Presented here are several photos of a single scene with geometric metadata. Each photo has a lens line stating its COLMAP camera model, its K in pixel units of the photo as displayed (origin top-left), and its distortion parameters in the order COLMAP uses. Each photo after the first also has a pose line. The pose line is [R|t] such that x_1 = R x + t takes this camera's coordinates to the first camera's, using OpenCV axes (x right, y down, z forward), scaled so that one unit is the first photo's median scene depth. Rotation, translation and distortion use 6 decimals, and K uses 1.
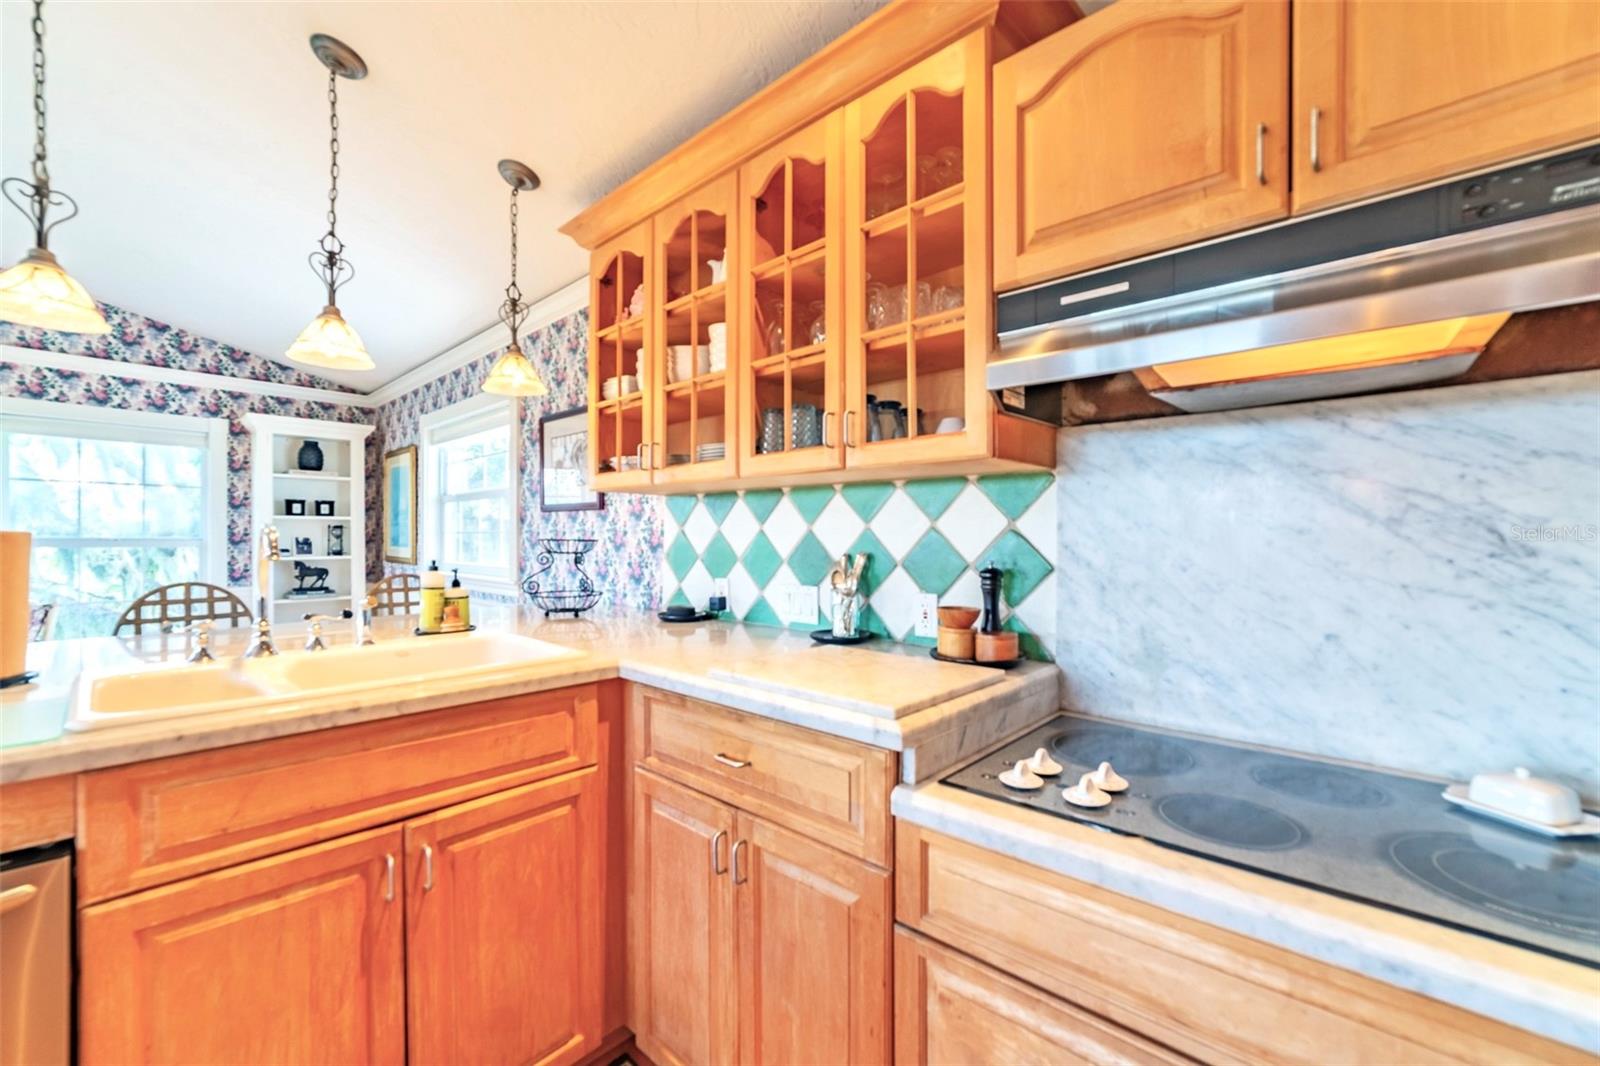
lens RADIAL K [[650.8, 0, 800.5], [0, 650.8, 545.2], [0, 0, 1]] dist [-0.000340, 0.006079]
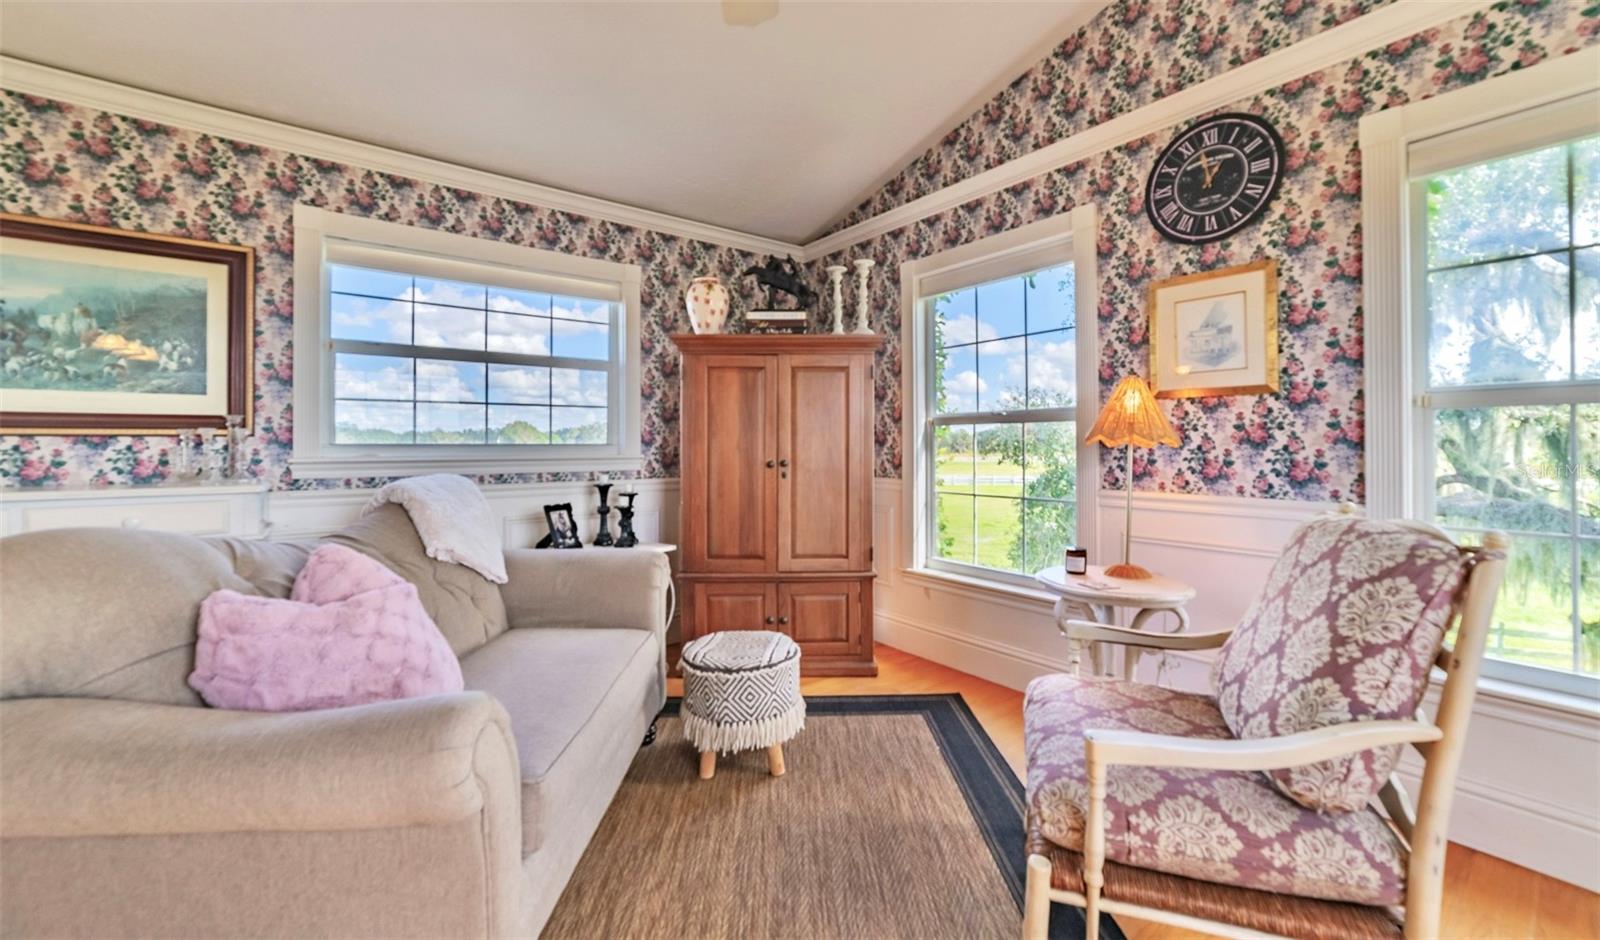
lens RADIAL K [[638.1, 0, 805.0], [0, 638.1, 434.5], [0, 0, 1]] dist [-0.002152, -0.000061]
pose [[-0.164323, -0.012553, -0.986327, -0.588513], [-0.006518, 0.999911, -0.011640, 0.029955], [0.986385, 0.004516, -0.164390, 0.548205]]
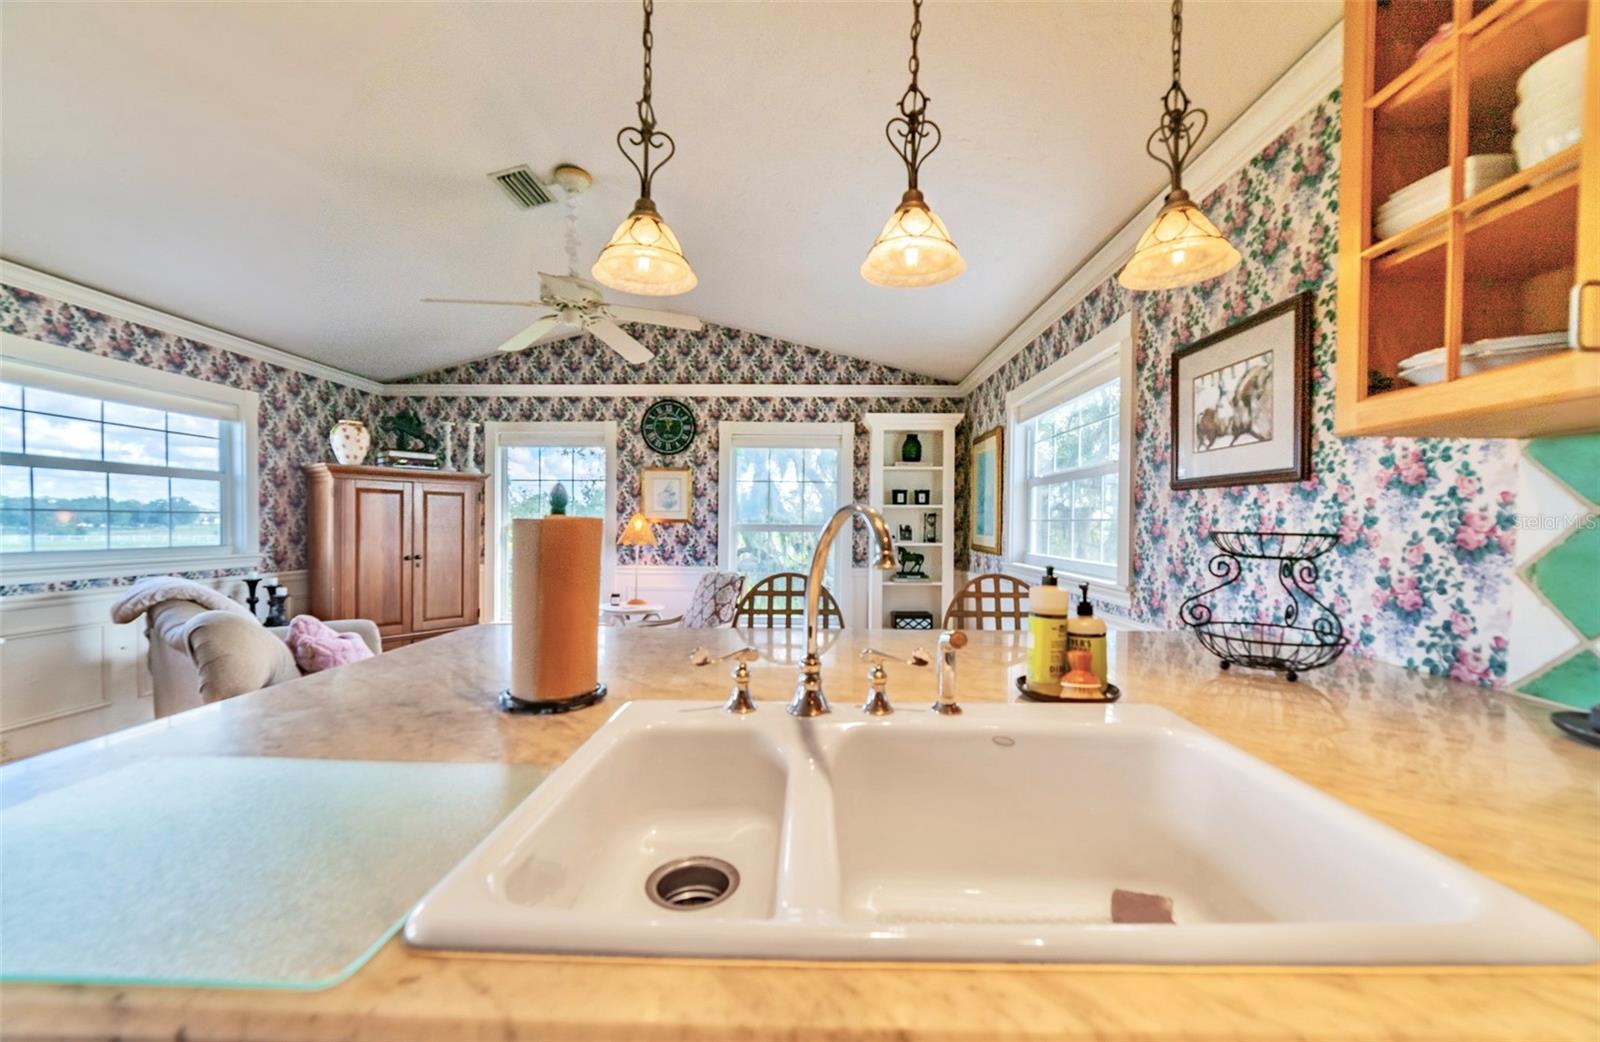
lens RADIAL K [[585.5, 0, 800.0], [0, 585.5, 521.0], [0, 0, 1]] dist [-0.027910, 0.000043]
pose [[0.660222, 0.001761, -0.751068, -0.163511], [-0.016098, 0.999801, -0.011807, -0.004298], [0.750898, 0.019886, 0.660119, 0.249174]]
